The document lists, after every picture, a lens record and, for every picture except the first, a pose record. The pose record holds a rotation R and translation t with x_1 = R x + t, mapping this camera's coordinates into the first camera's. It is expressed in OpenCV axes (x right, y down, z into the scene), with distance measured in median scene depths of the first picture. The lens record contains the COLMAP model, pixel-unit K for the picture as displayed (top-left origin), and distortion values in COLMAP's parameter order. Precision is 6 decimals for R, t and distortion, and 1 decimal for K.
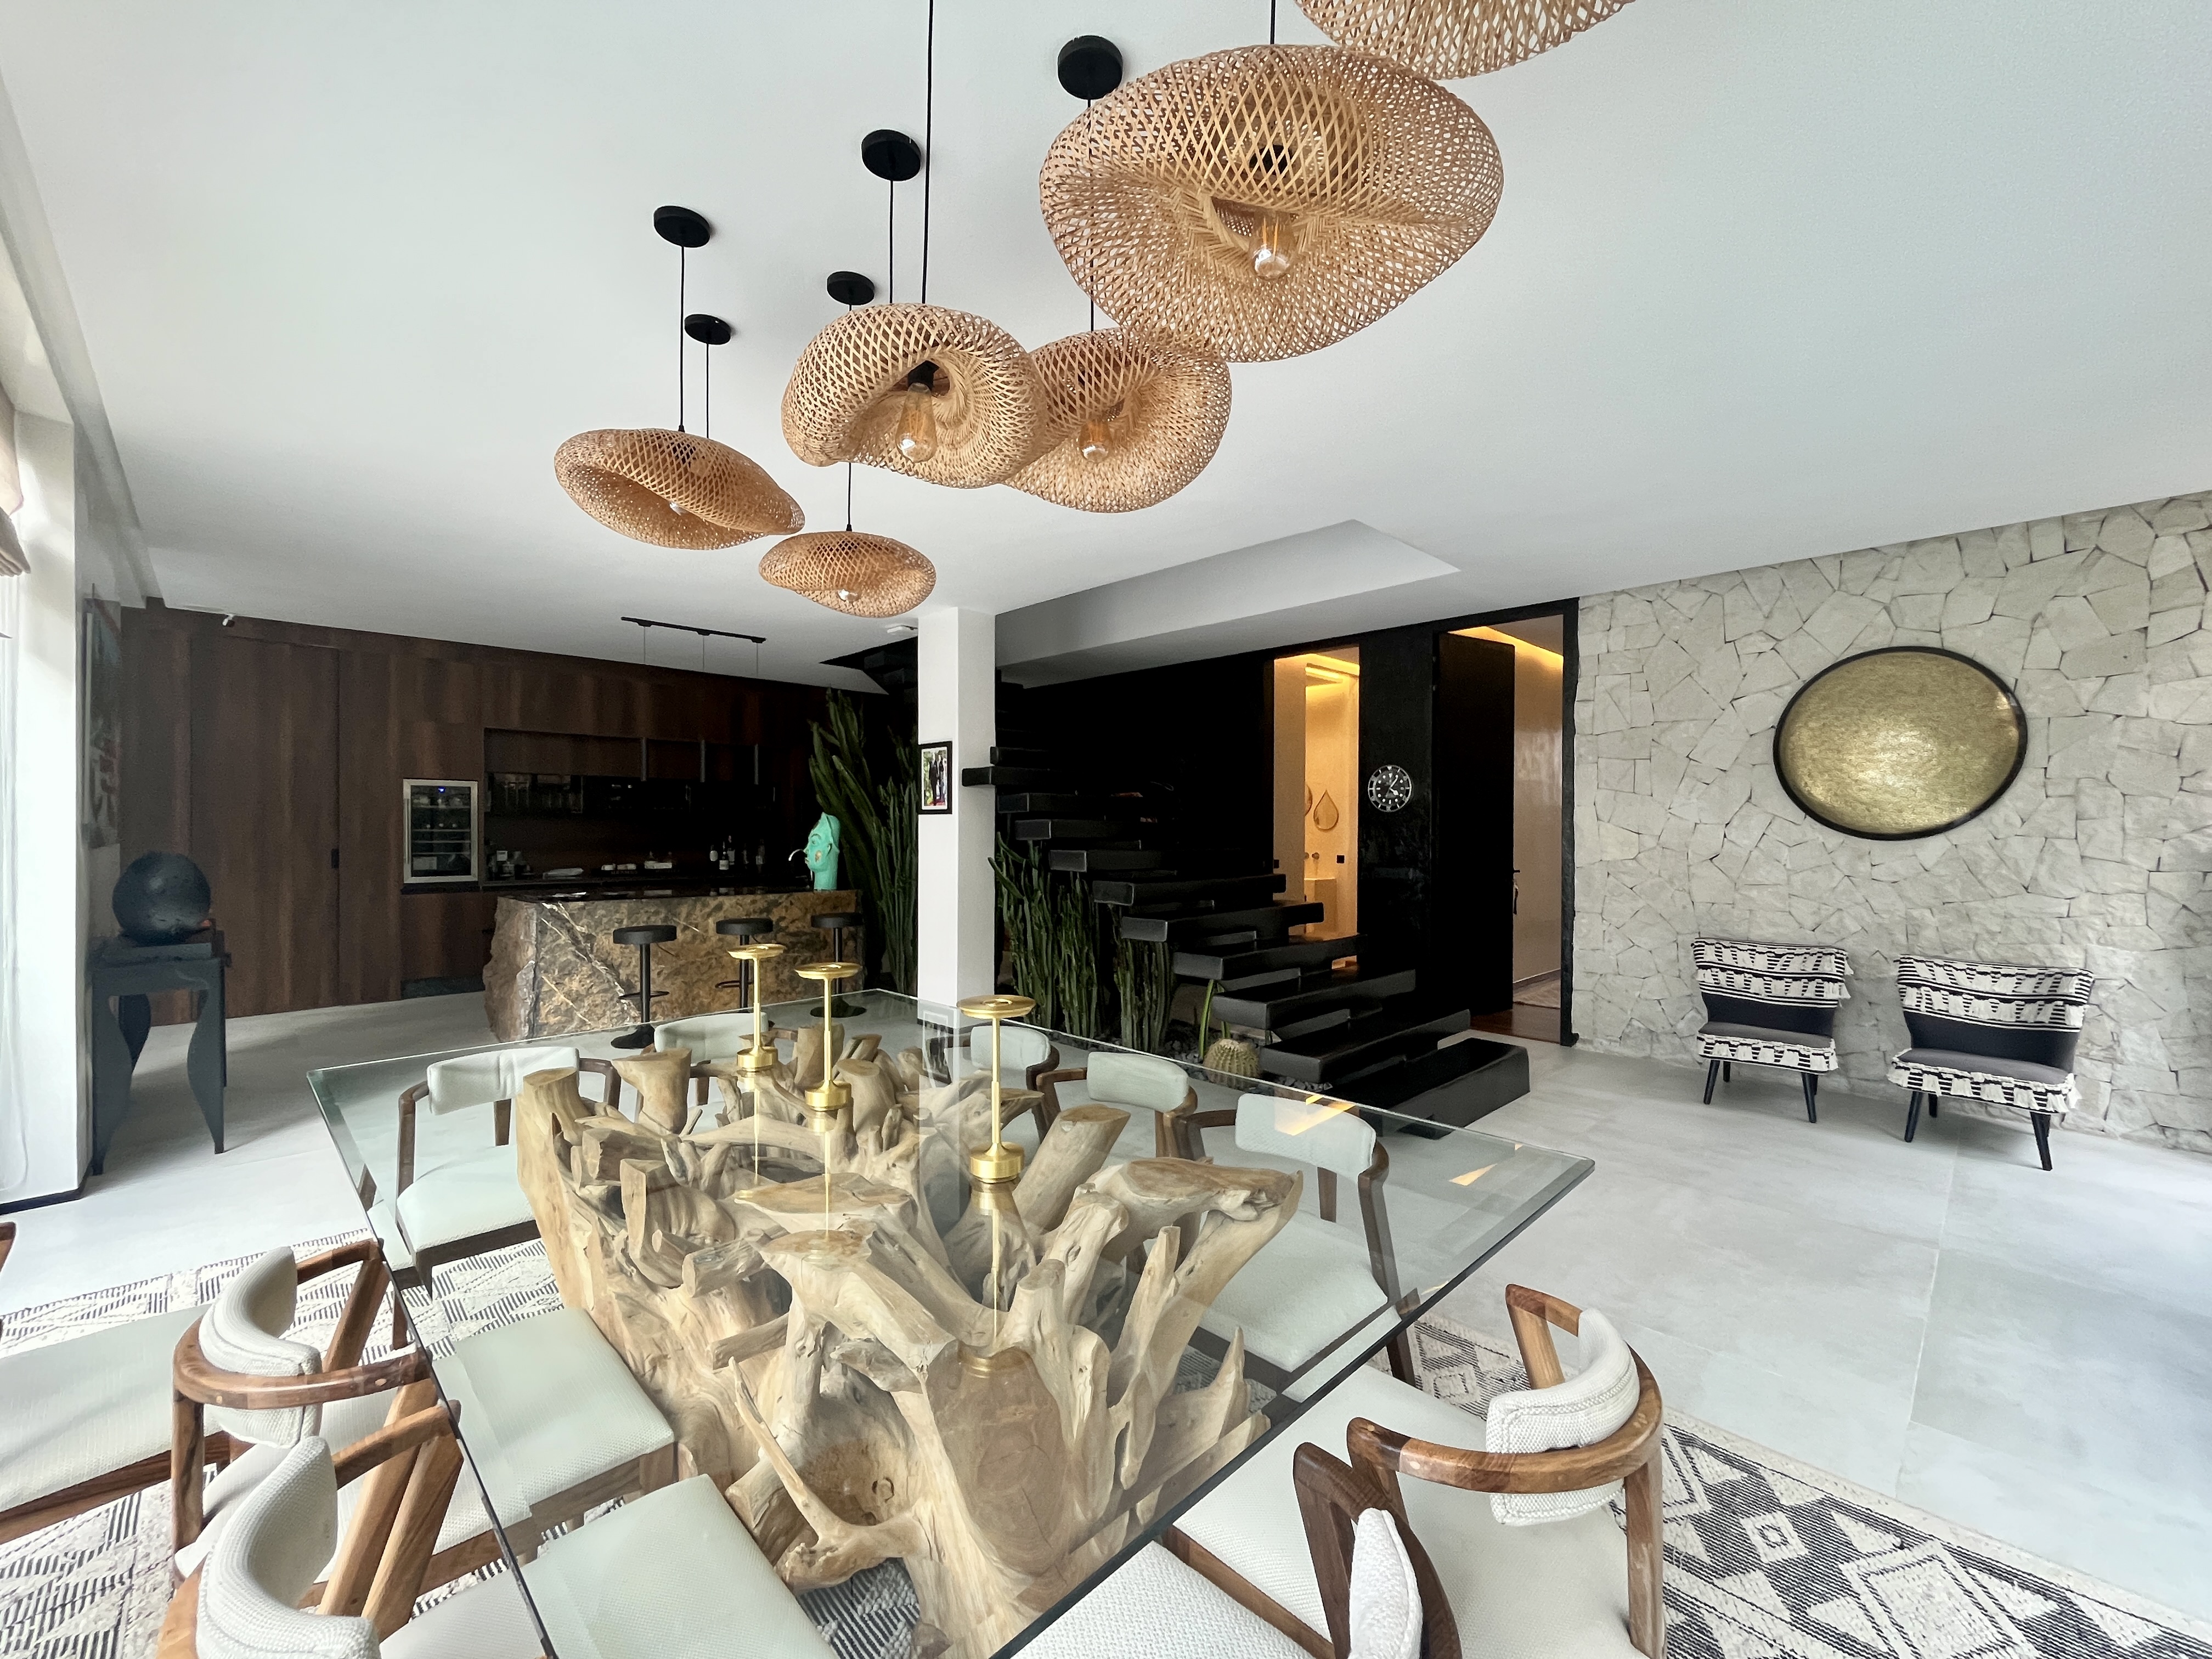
lens RADIAL K [[904.8, 0, 1106.0], [0, 904.8, 829.5], [0, 0, 1]] dist [-0.003362, -0.000226]
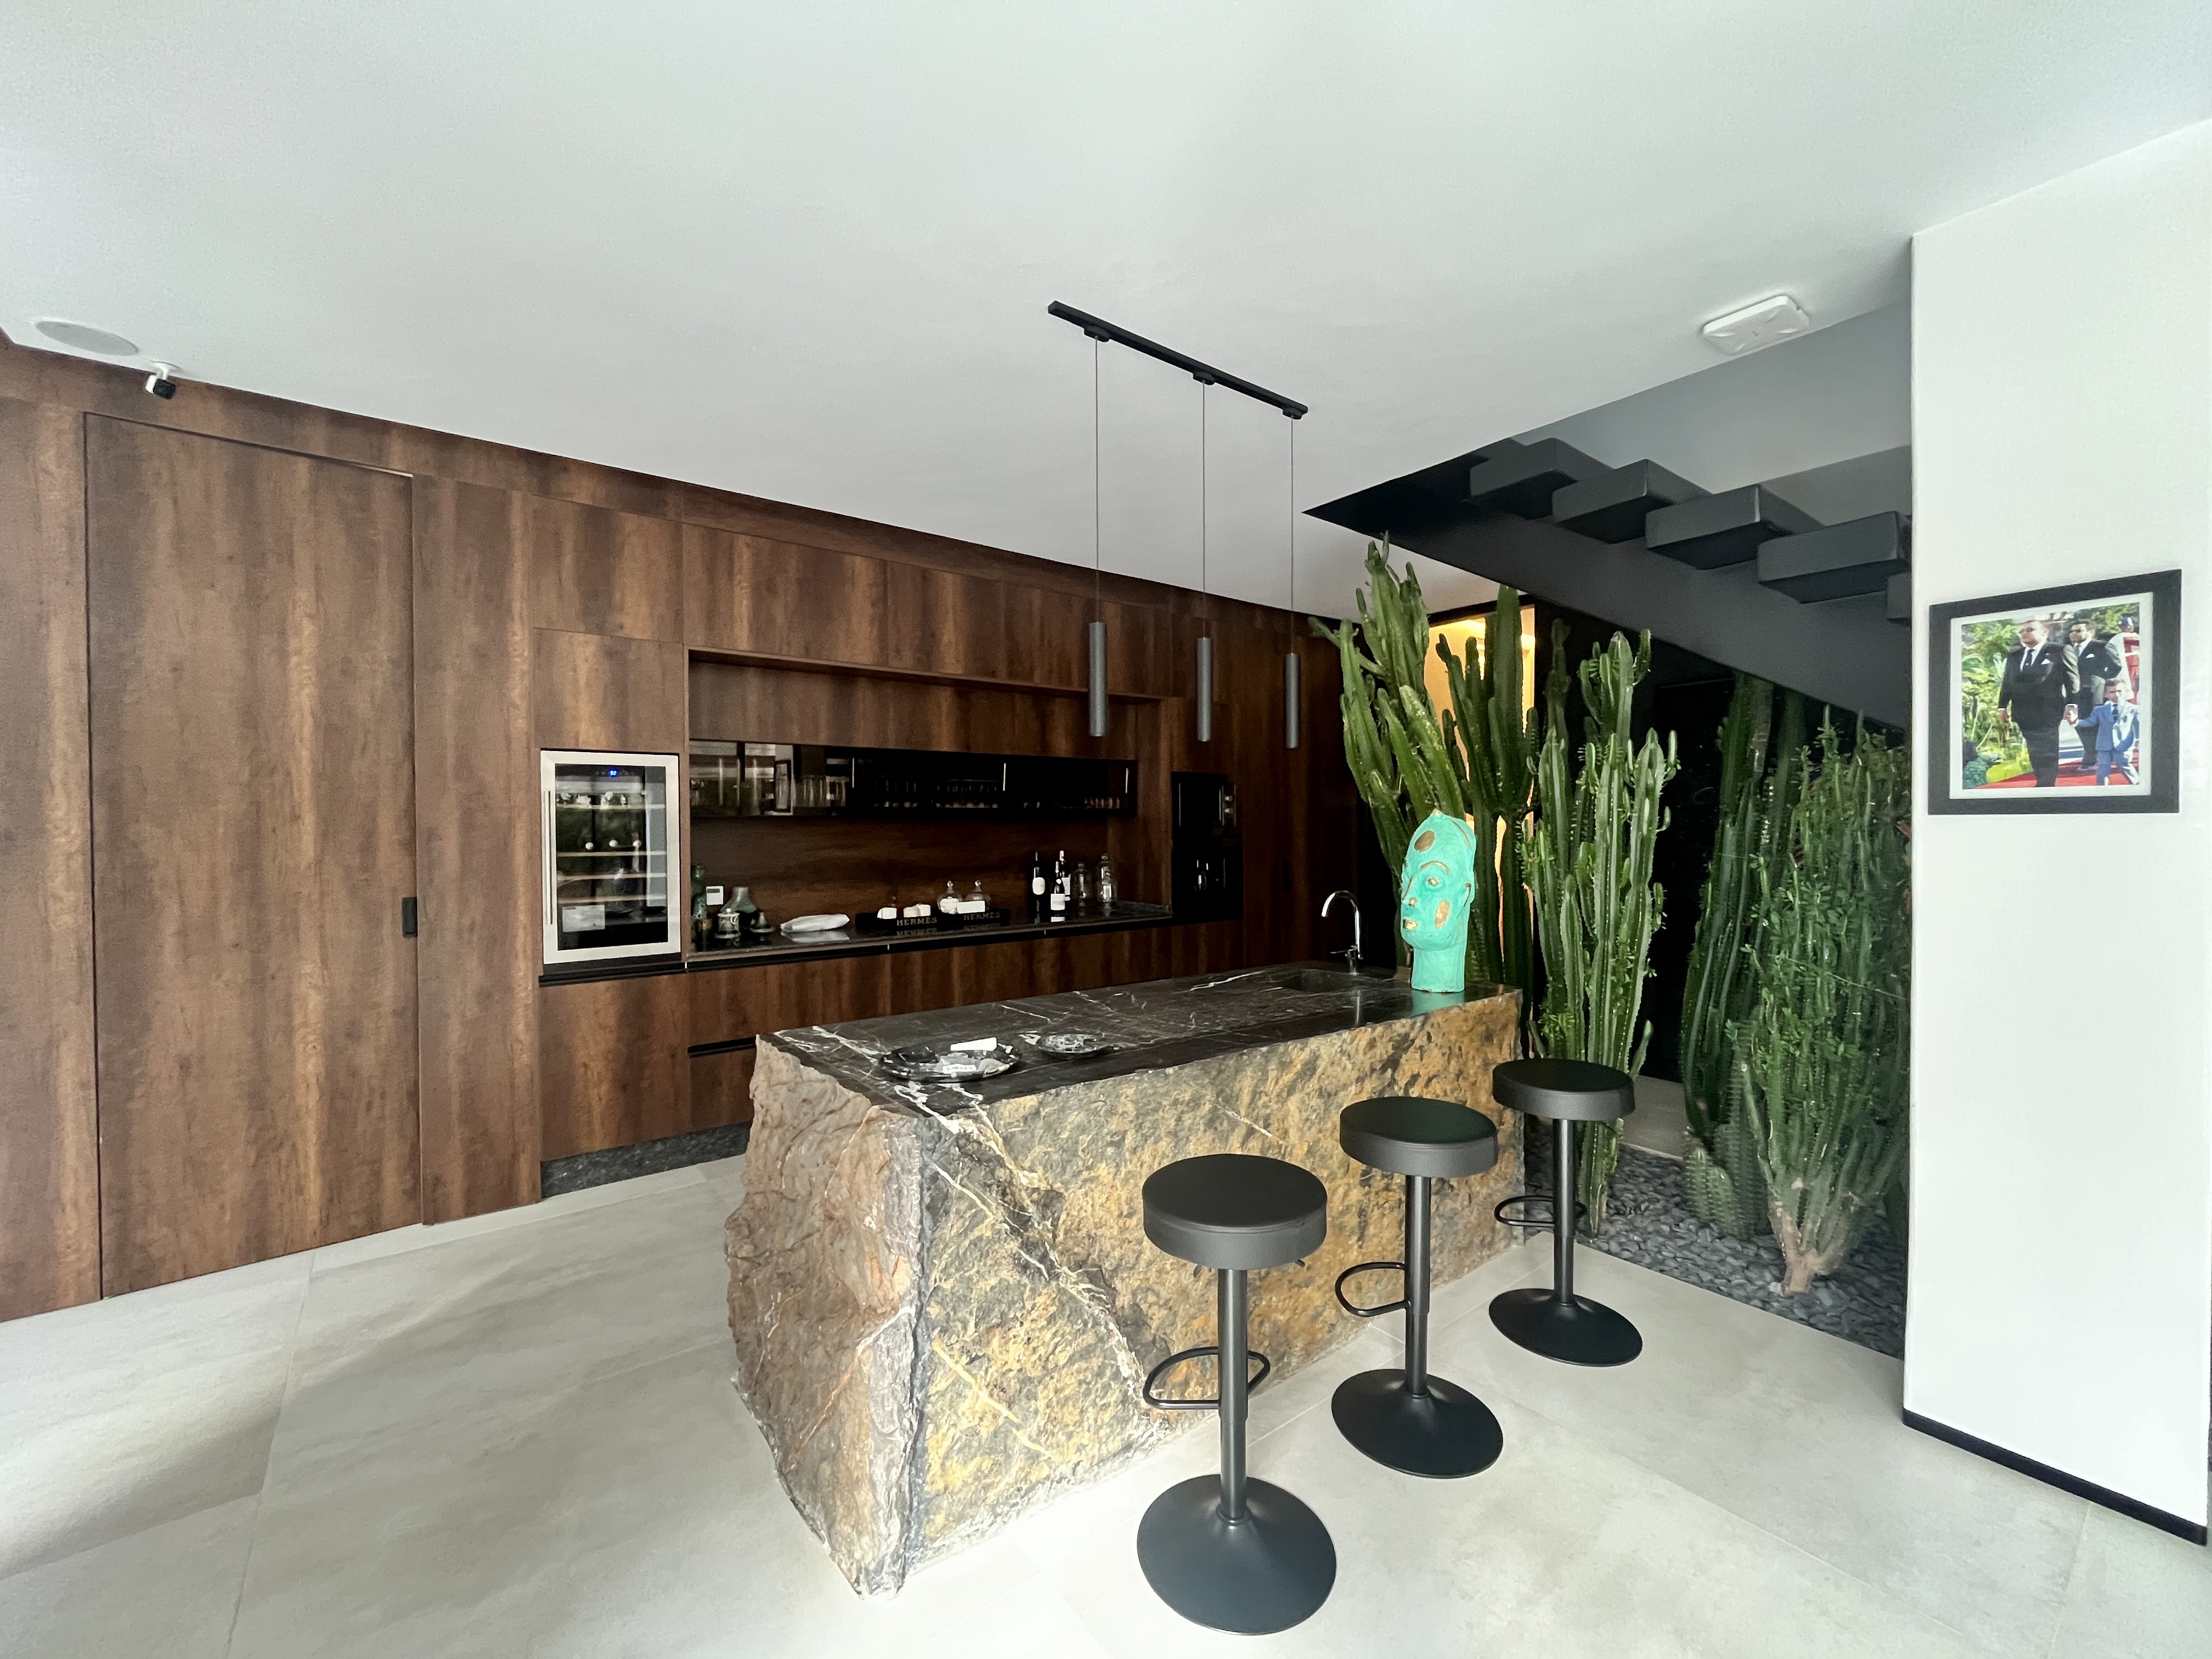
lens RADIAL K [[899.4, 0, 1106.0], [0, 899.4, 829.5], [0, 0, 1]] dist [-0.000513, -0.000254]
pose [[0.992485, -0.007653, -0.122125, -0.432276], [0.008327, 0.999953, 0.005010, -0.013664], [0.122081, -0.005989, 0.992502, 0.576602]]
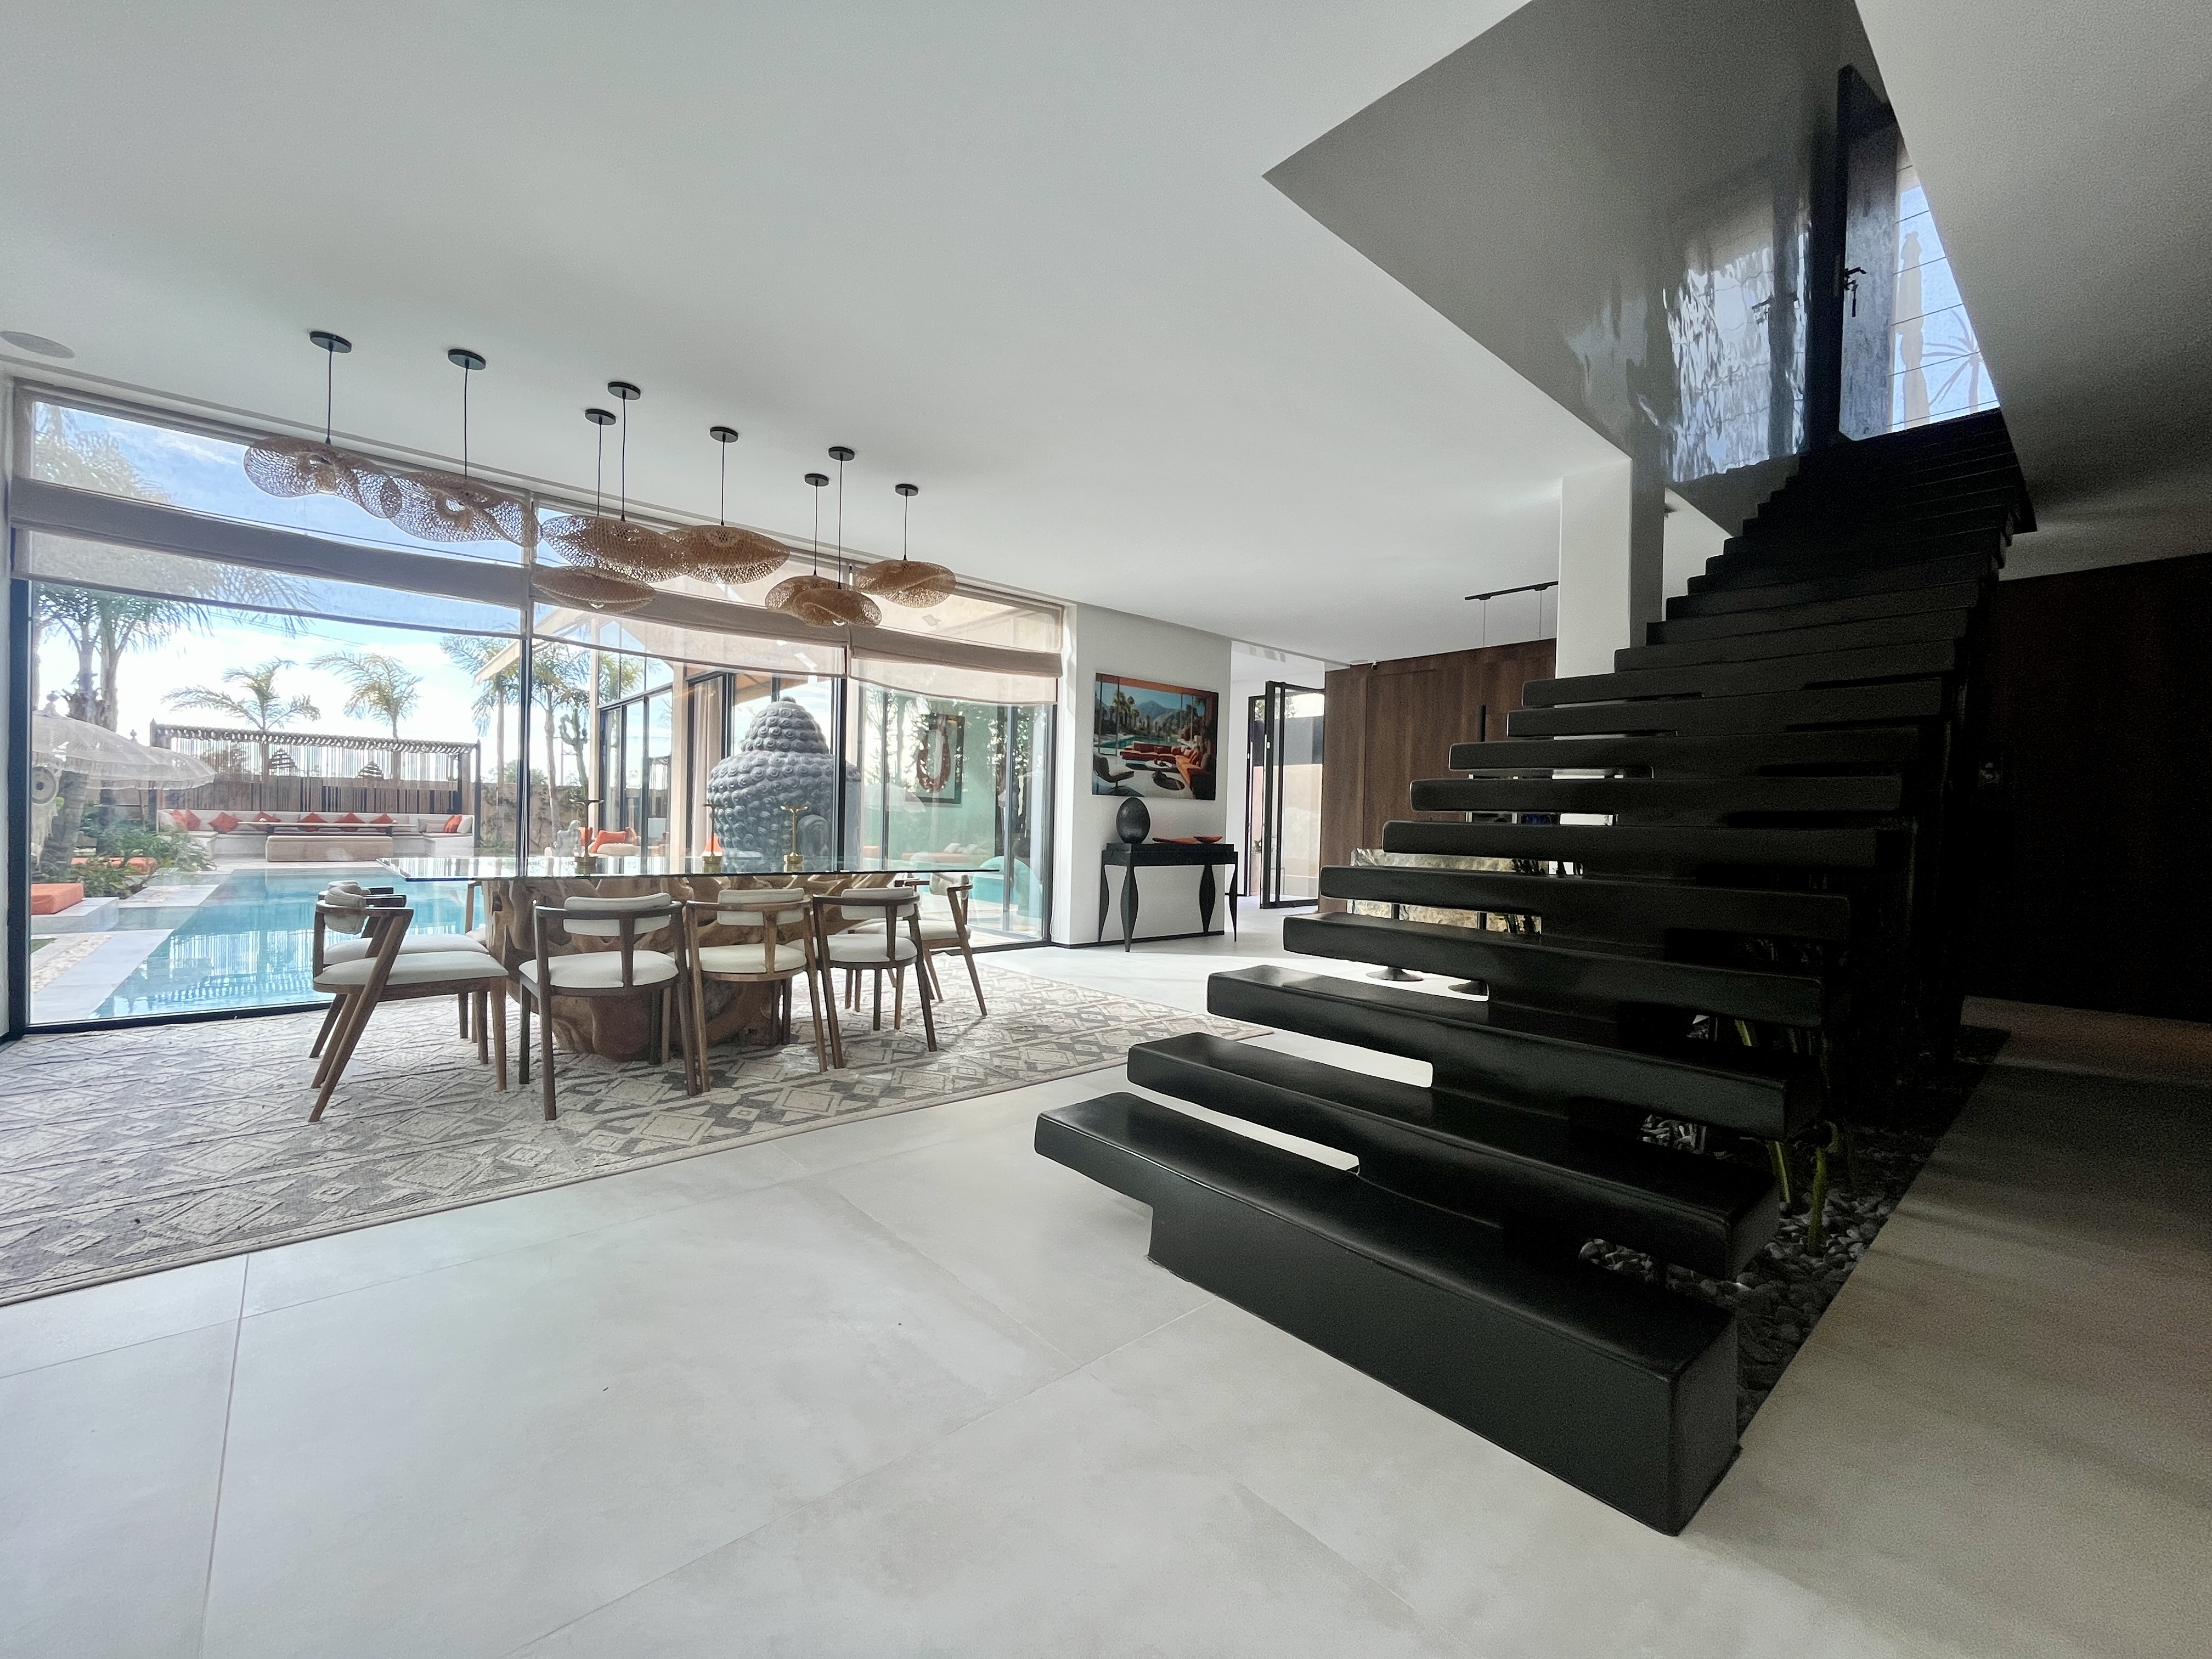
lens RADIAL K [[899.4, 0, 1106.0], [0, 899.4, 829.5], [0, 0, 1]] dist [-0.000513, -0.000254]
pose [[-0.059715, 0.000983, -0.998215, 0.538336], [-0.032345, 0.999473, 0.002919, 0.053096], [0.997691, 0.032462, -0.059652, 0.591130]]
